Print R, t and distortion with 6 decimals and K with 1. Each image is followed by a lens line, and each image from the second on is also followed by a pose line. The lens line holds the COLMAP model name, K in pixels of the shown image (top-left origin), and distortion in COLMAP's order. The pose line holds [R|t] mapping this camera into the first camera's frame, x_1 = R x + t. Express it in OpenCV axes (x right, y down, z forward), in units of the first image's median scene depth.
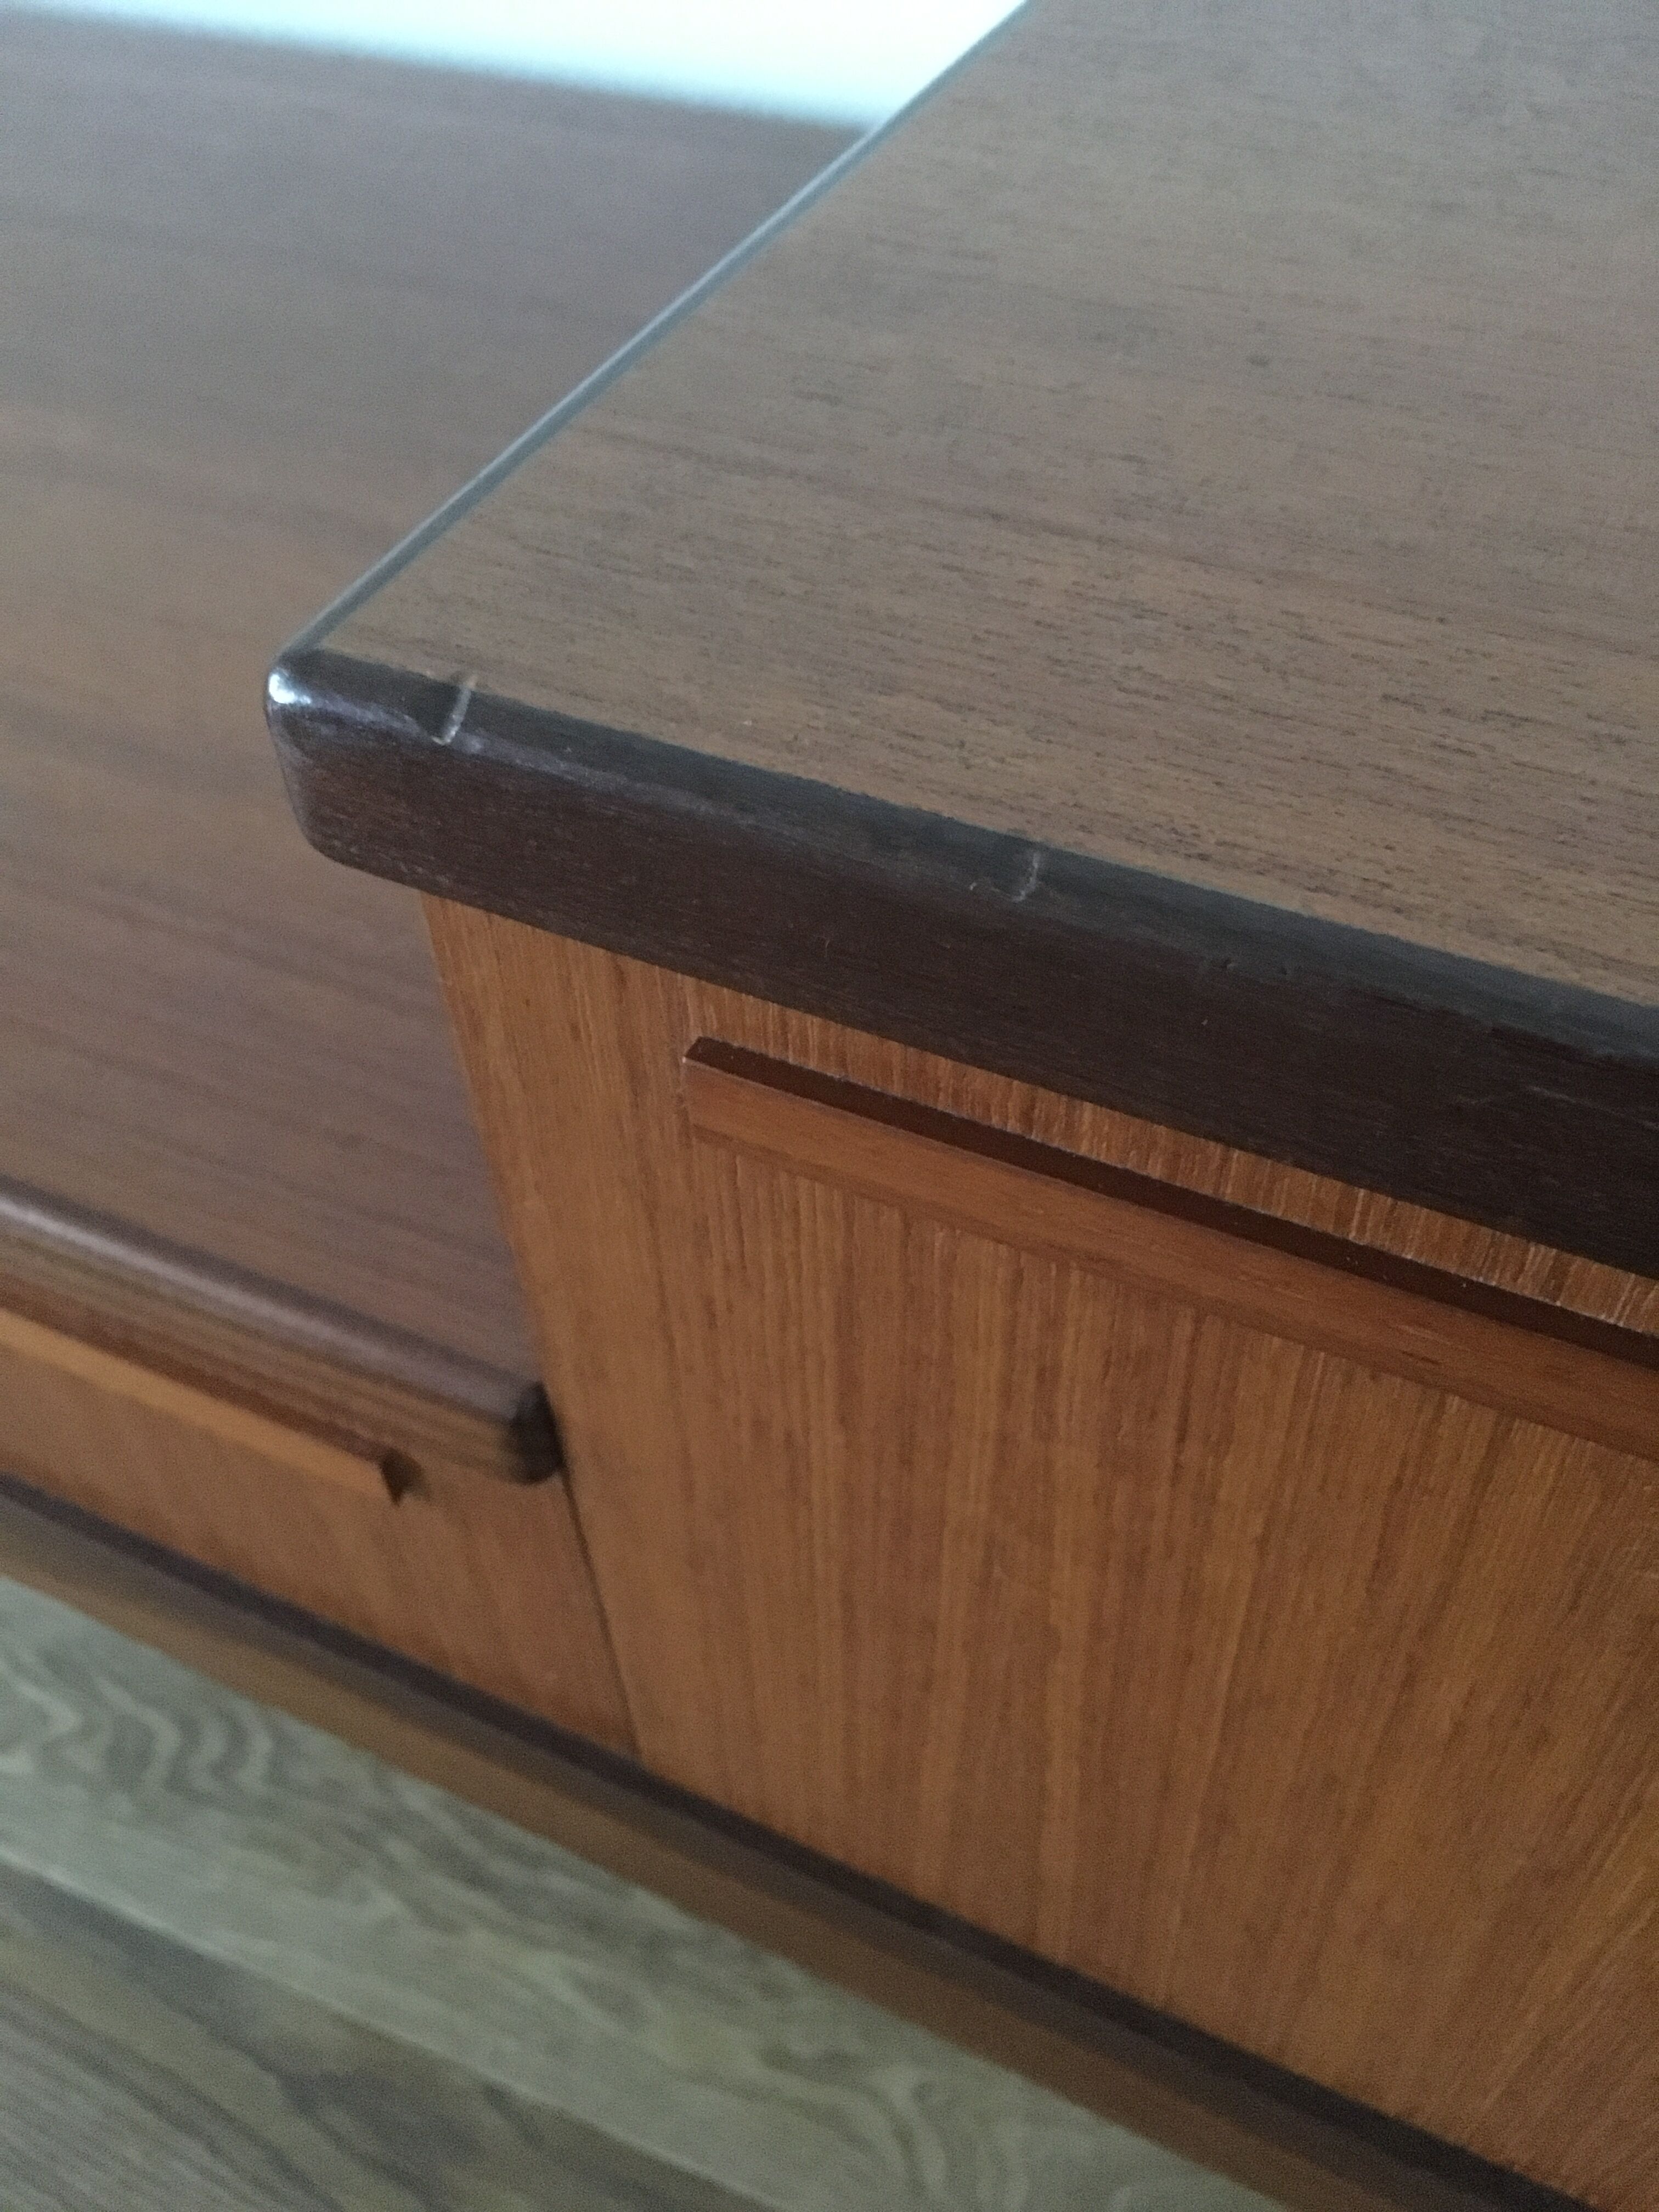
lens RADIAL K [[1898.8, 0, 865.1], [0, 1898.8, 1081.4], [0, 0, 1]] dist [0.072188, -0.107269]
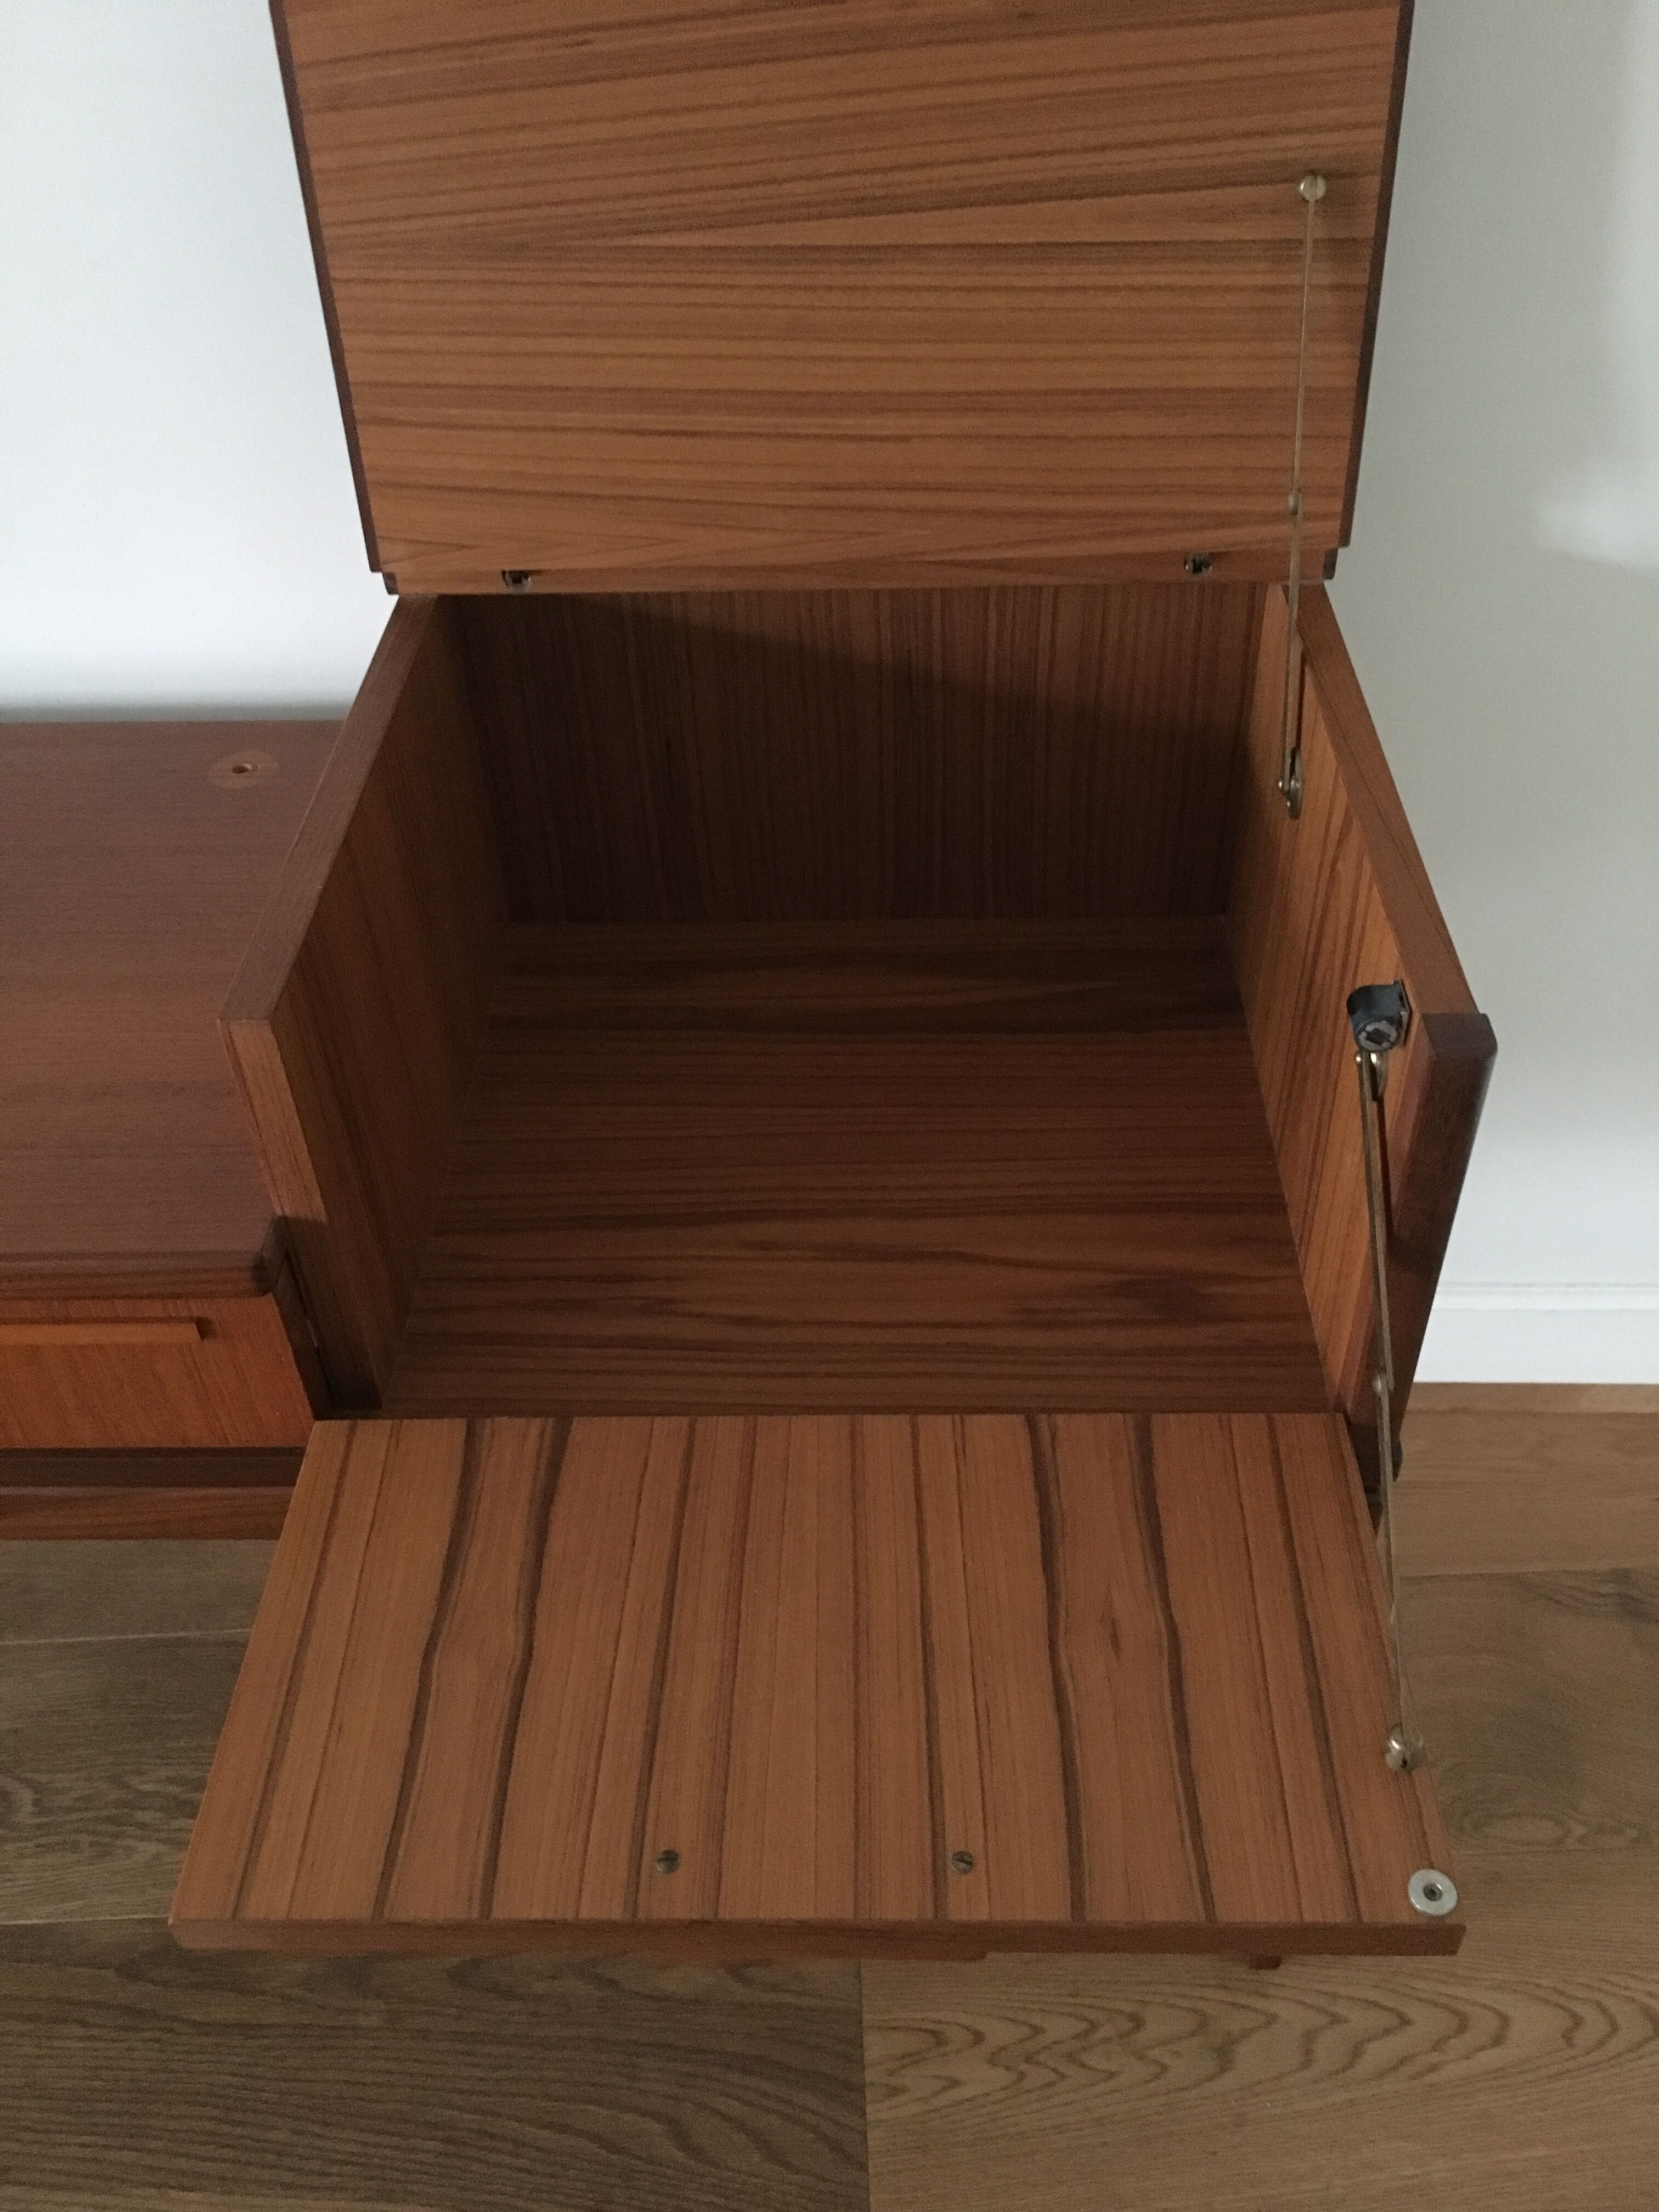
lens RADIAL K [[1898.8, 0, 831.3], [0, 1898.8, 1091.3], [0, 0, 1]] dist [0.072188, -0.107269]
pose [[0.915319, -0.263150, 0.304864, -0.178309], [0.295411, 0.953214, -0.064148, 0.330883], [-0.273720, 0.148776, 0.950233, -1.781848]]
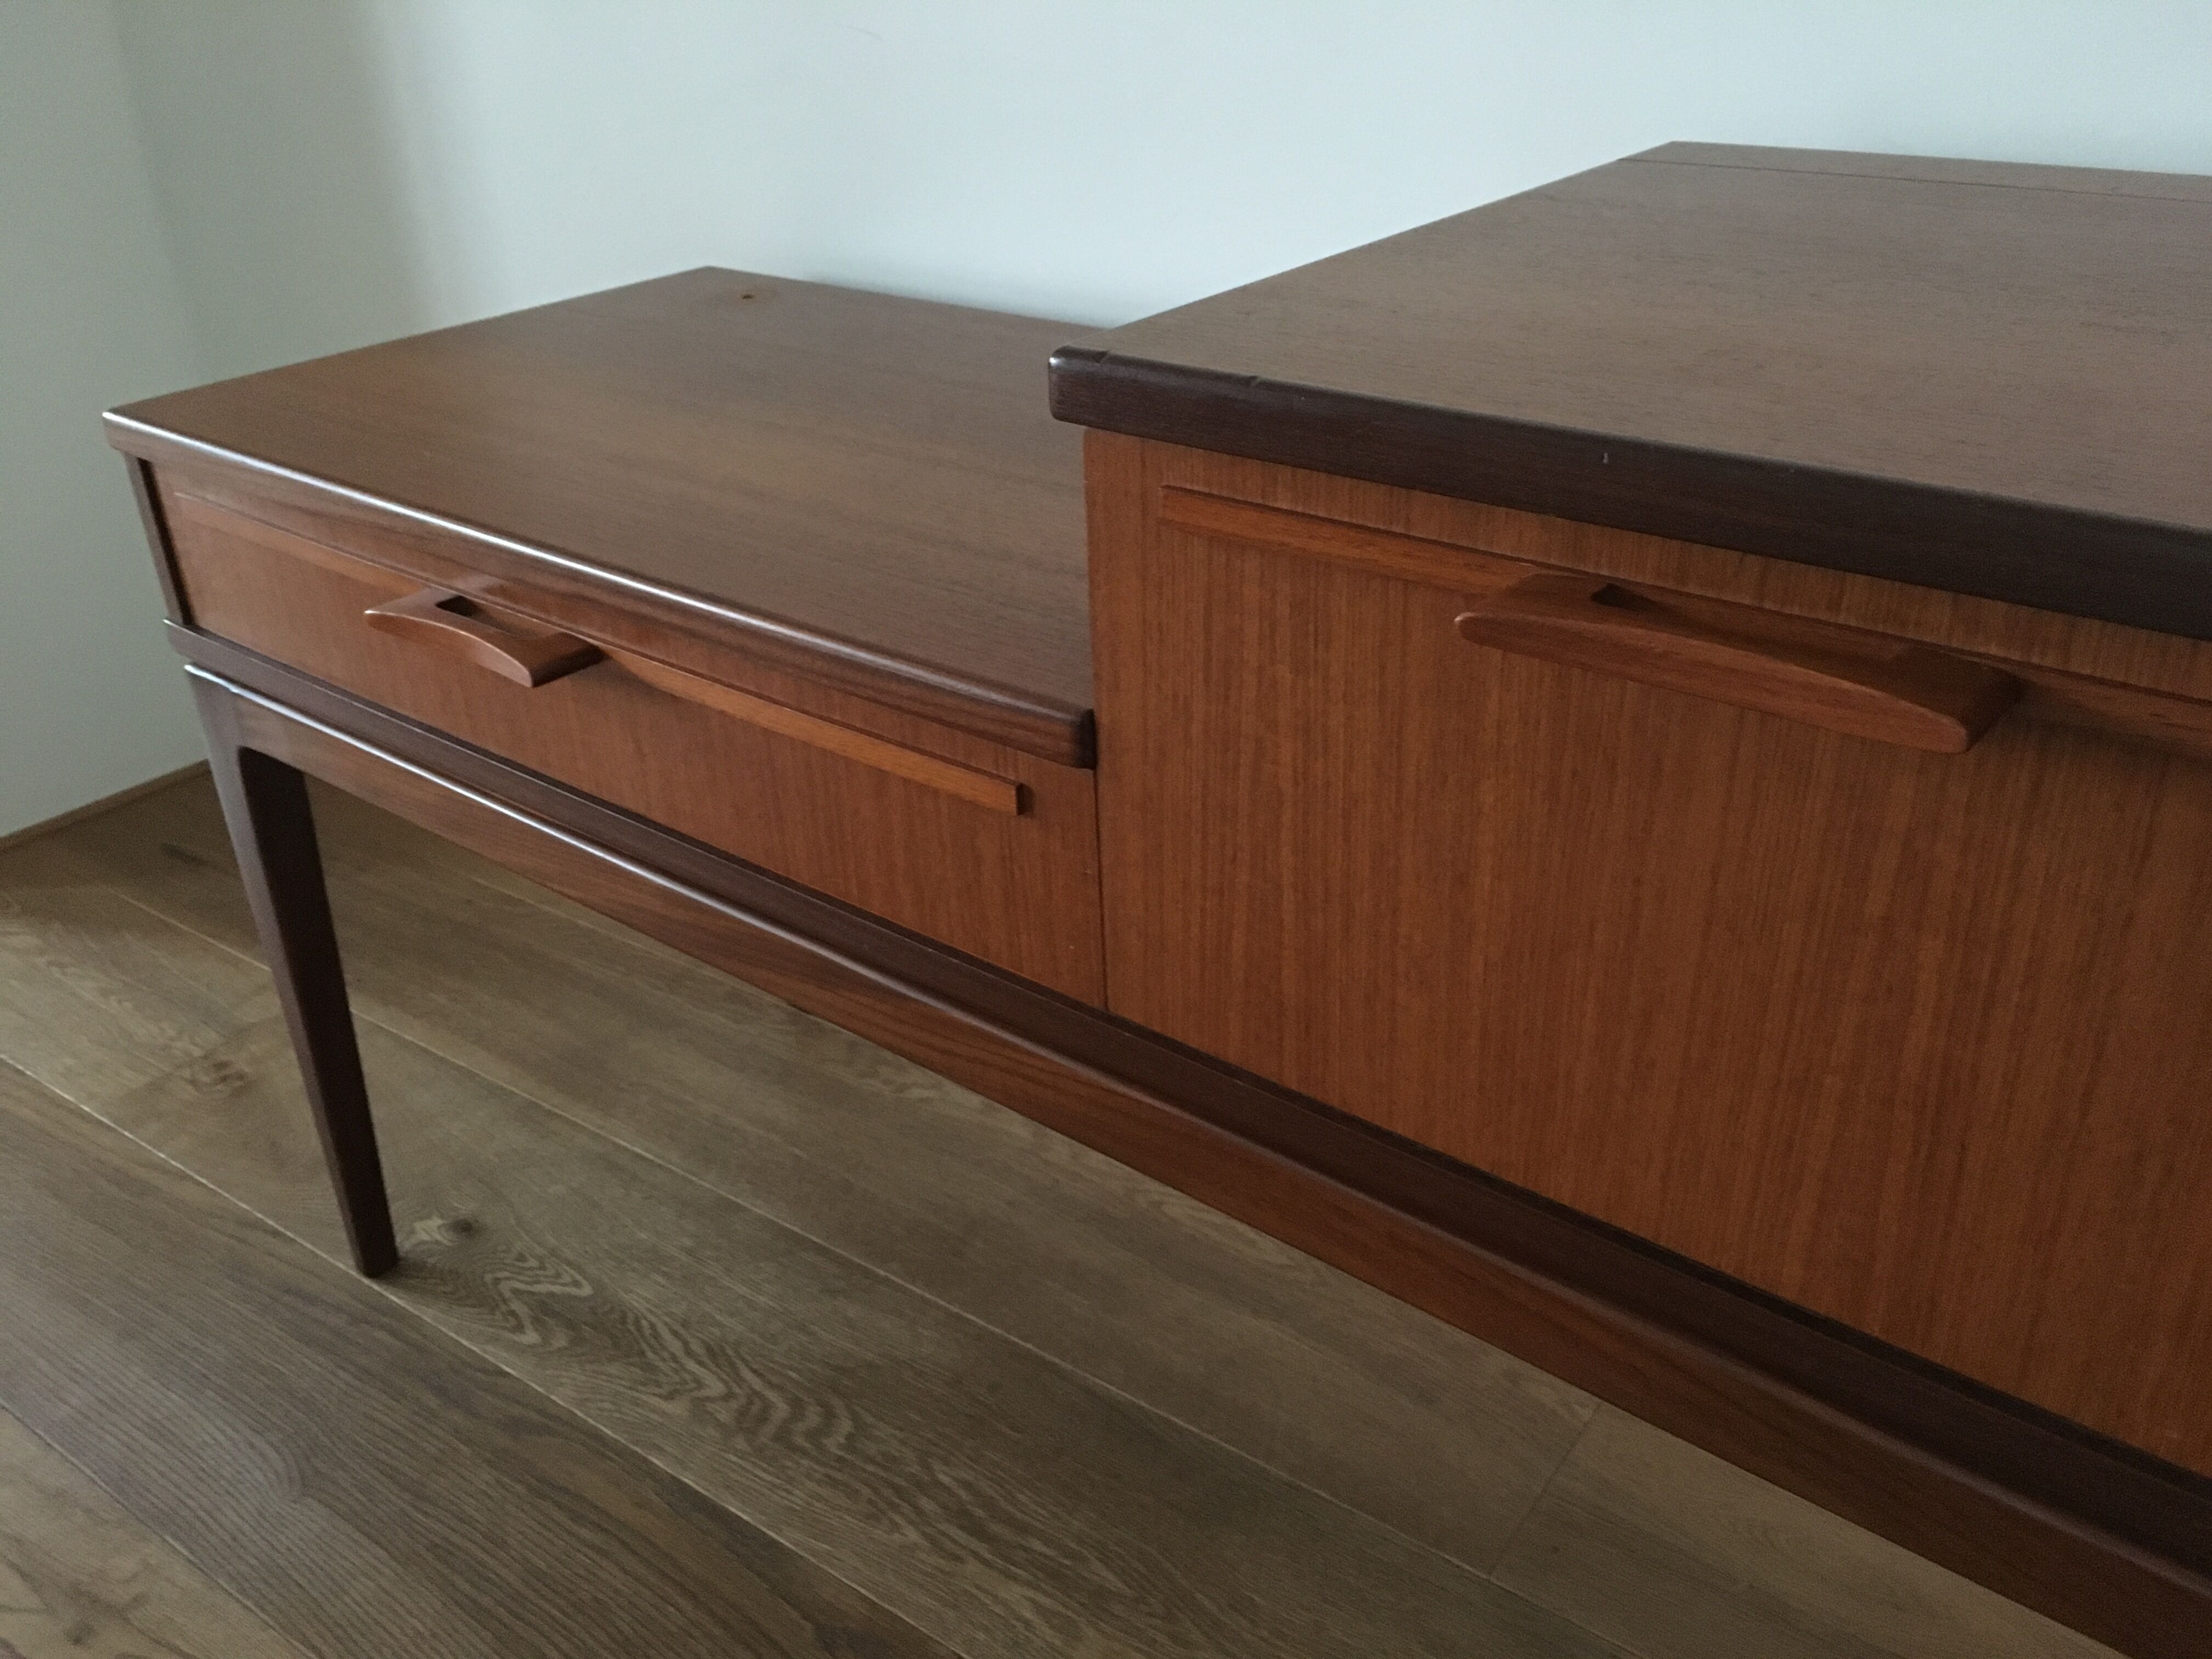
lens RADIAL K [[1898.8, 0, 1105.5], [0, 1898.8, 823.3], [0, 0, 1]] dist [0.072188, -0.107269]
pose [[0.969001, 0.105831, -0.223241, 0.357952], [-0.170028, 0.941242, -0.291813, 0.897723], [0.179241, 0.320724, 0.930058, -1.065793]]
